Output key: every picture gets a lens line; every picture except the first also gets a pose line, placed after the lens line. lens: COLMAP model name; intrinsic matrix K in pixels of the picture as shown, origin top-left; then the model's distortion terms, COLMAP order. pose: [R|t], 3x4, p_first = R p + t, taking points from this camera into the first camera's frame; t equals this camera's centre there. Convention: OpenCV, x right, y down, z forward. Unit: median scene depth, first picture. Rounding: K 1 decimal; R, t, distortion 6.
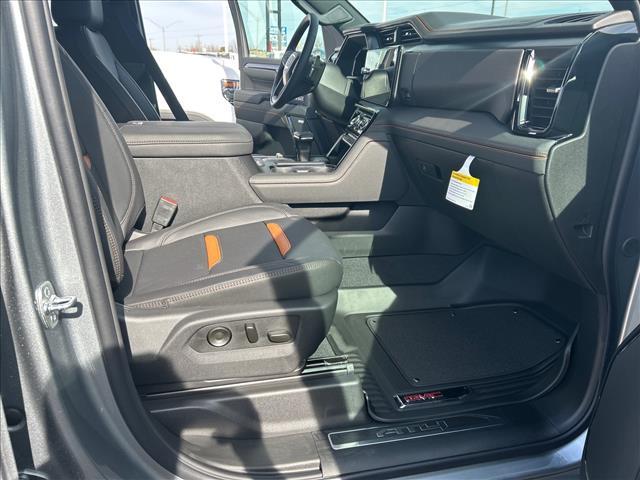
lens RADIAL K [[488.0, 0, 320.0], [0, 488.0, 240.0], [0, 0, 1]] dist [0.015701, 0.002961]
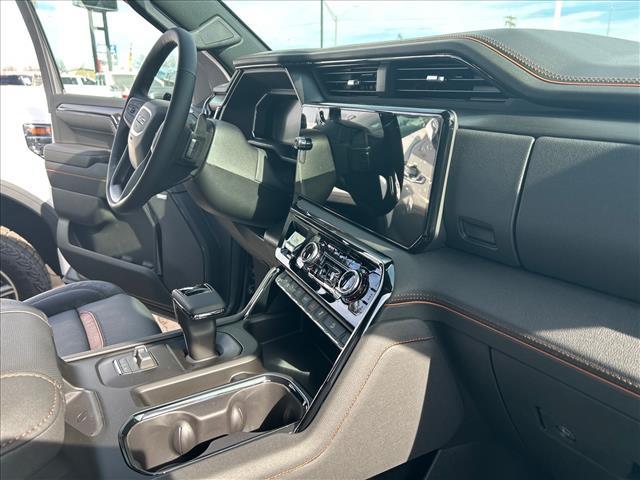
lens RADIAL K [[488.0, 0, 320.0], [0, 488.0, 240.0], [0, 0, 1]] dist [0.015701, 0.002961]
pose [[0.953282, -0.100066, 0.285026, -0.041016], [0.110049, 0.993741, -0.019185, -0.210049], [-0.281322, 0.049656, 0.958328, 0.462014]]
